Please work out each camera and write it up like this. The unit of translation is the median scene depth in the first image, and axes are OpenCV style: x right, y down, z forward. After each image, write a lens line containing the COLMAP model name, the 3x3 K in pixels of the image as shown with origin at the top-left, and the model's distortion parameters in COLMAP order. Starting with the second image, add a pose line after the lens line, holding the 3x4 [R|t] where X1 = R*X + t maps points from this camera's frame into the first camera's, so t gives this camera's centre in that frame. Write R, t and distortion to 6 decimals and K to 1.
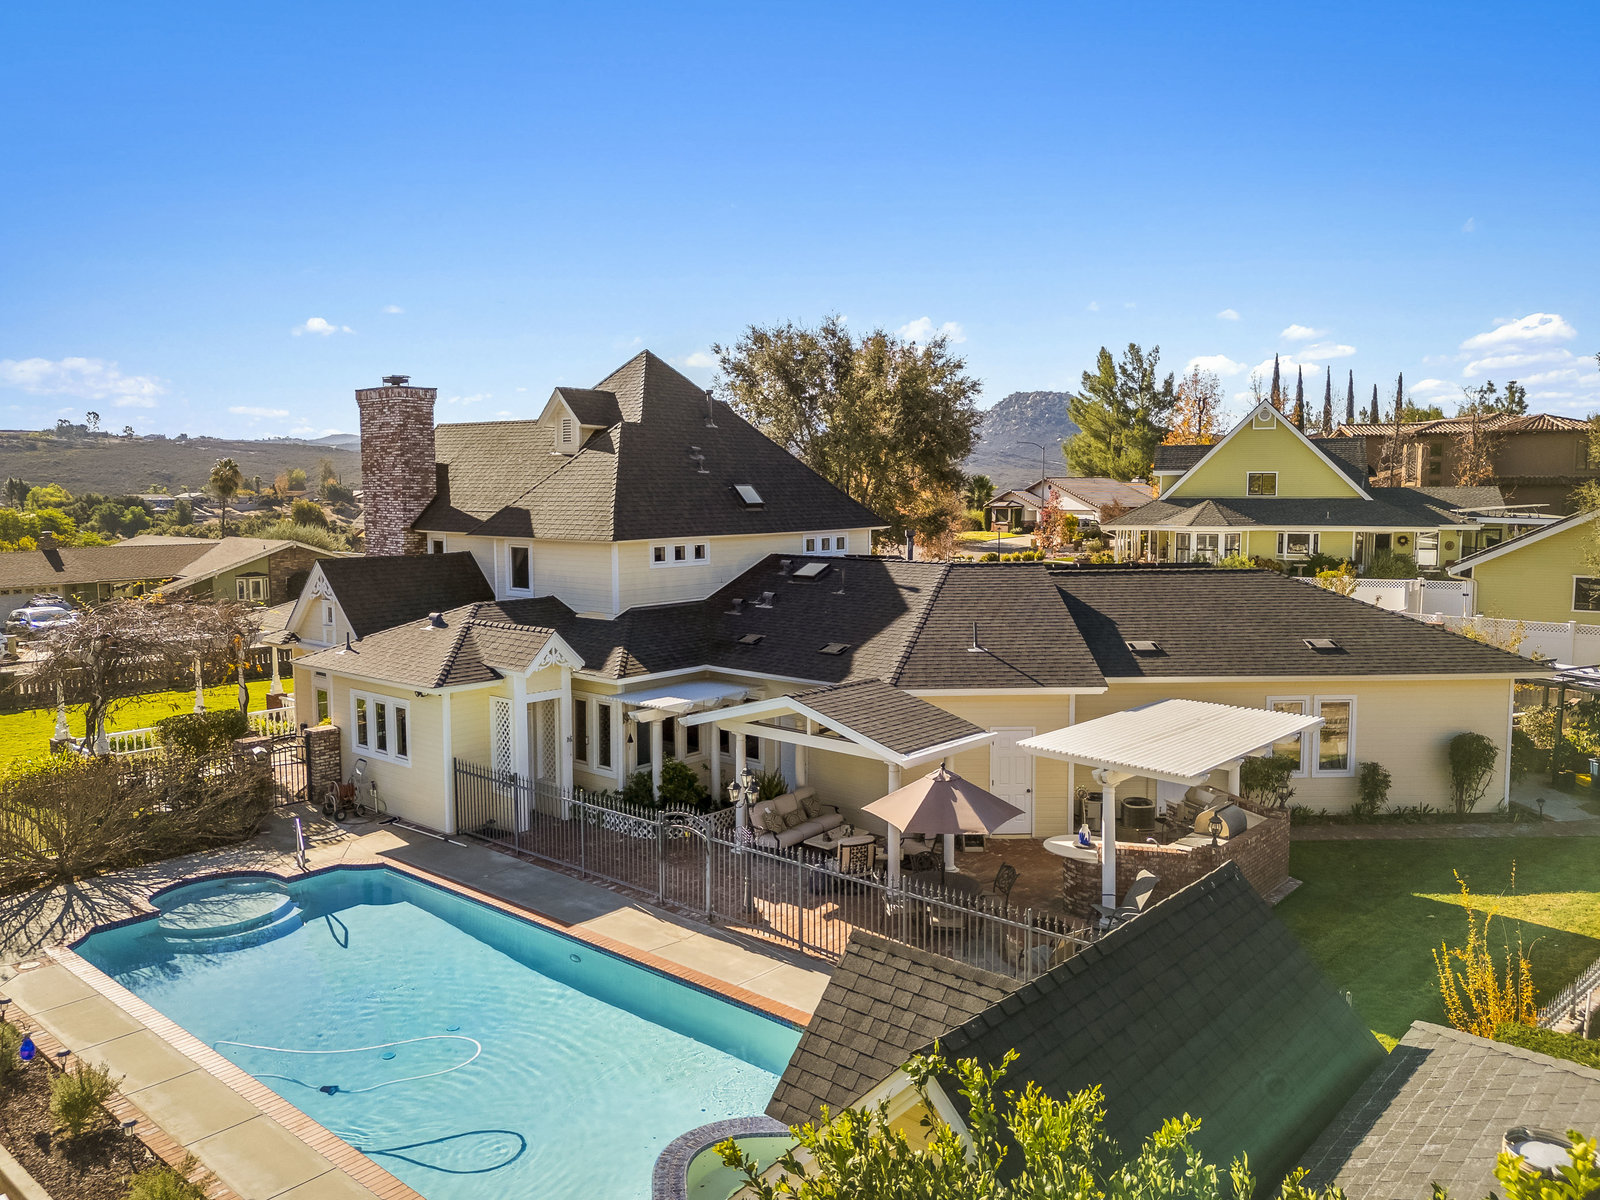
lens RADIAL K [[1182.6, 0, 803.8], [0, 1182.6, 545.6], [0, 0, 1]] dist [0.053709, -0.036227]
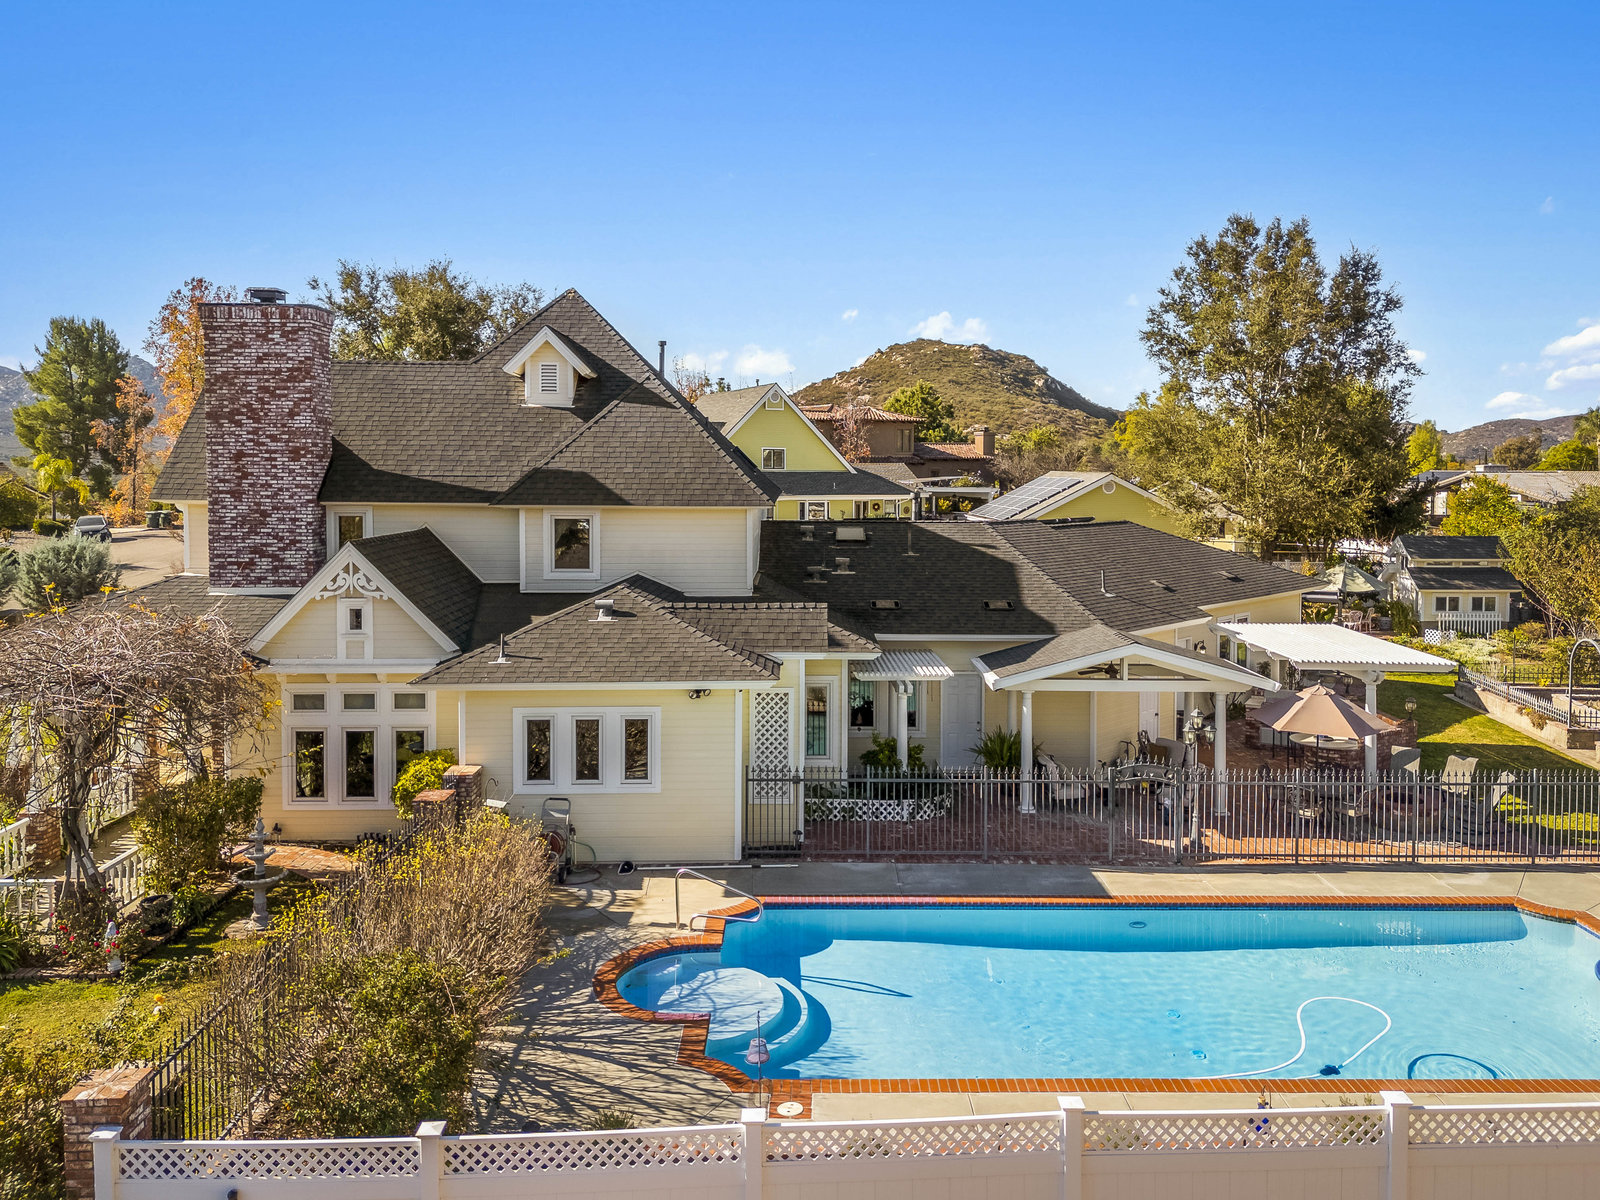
lens RADIAL K [[1199.1, 0, 799.7], [0, 1199.1, 455.5], [0, 0, 1]] dist [0.054609, -0.003062]
pose [[0.735969, 0.016477, 0.676815, -0.788985], [0.027773, 0.998128, -0.054499, 0.009040], [-0.676446, 0.058907, 0.734133, 0.325623]]
